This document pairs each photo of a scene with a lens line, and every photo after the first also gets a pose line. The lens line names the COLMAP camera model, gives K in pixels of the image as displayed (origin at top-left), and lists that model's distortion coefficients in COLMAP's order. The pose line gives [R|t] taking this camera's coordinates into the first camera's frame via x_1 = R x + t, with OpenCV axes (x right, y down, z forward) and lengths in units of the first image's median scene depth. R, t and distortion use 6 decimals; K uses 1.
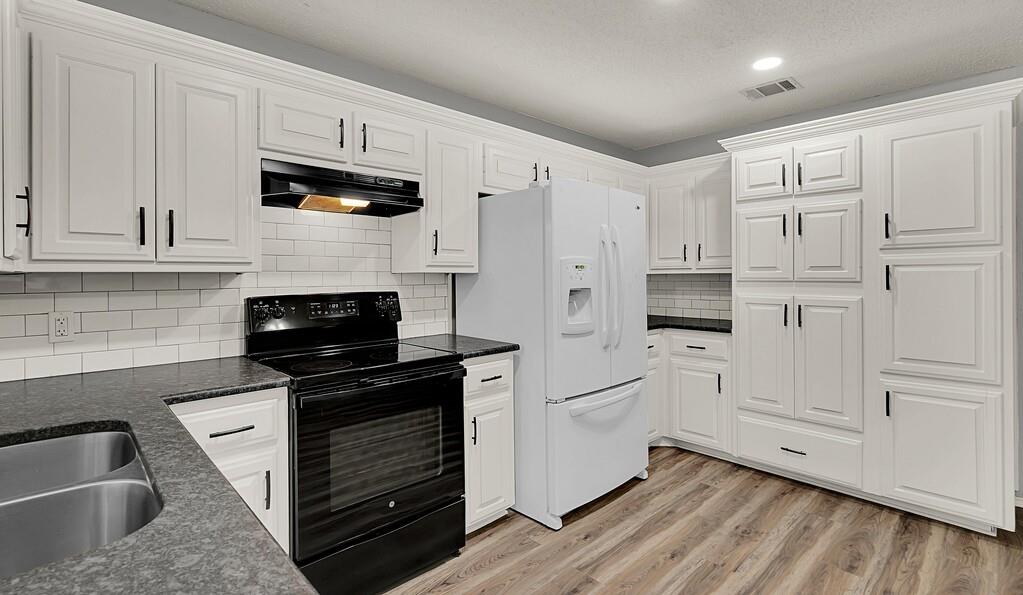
lens RADIAL K [[468.8, 0, 503.3], [0, 468.8, 276.6], [0, 0, 1]] dist [-0.002548, 0.000154]
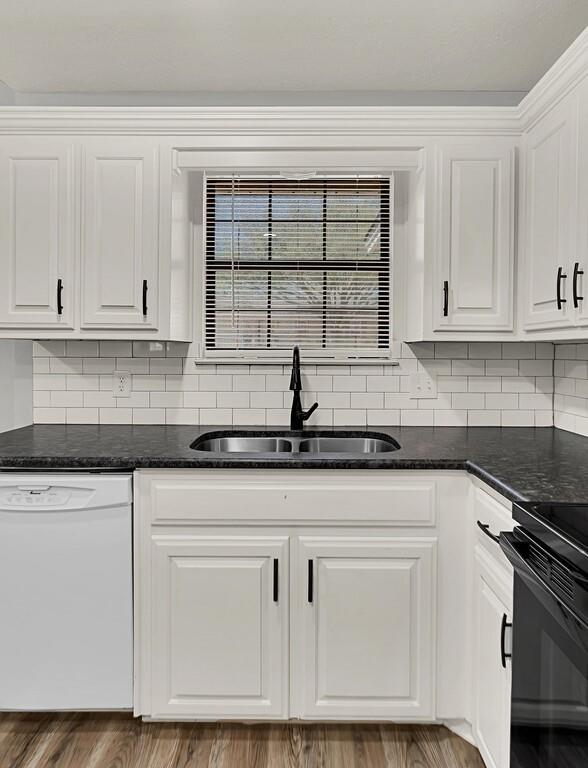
lens RADIAL K [[449.4, 0, 297.1], [0, 449.4, 354.4], [0, 0, 1]] dist [-0.001432, -0.001322]
pose [[-0.689198, 0.009378, -0.724513, 0.138208], [-0.002540, 0.999879, 0.015358, 0.004984], [0.724569, 0.012425, -0.689090, 0.813584]]
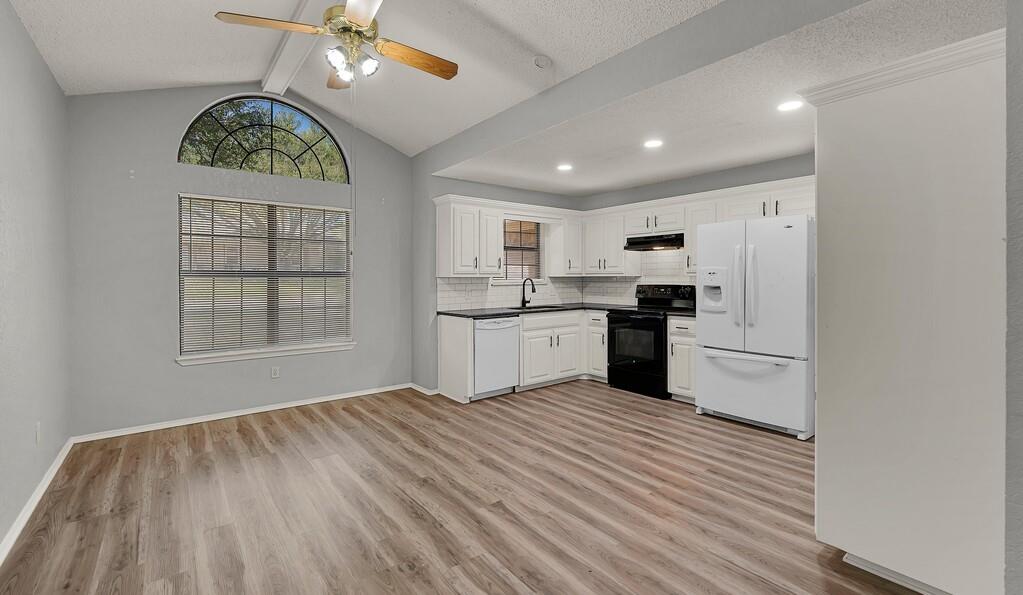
lens RADIAL K [[452.7, 0, 511.1], [0, 452.7, 280.0], [0, 0, 1]] dist [-0.002402, 0.000098]
pose [[-0.080857, 0.014295, -0.996623, 1.900097], [0.004114, 0.999893, 0.014008, -0.022669], [0.996717, -0.002967, -0.080907, 0.388341]]
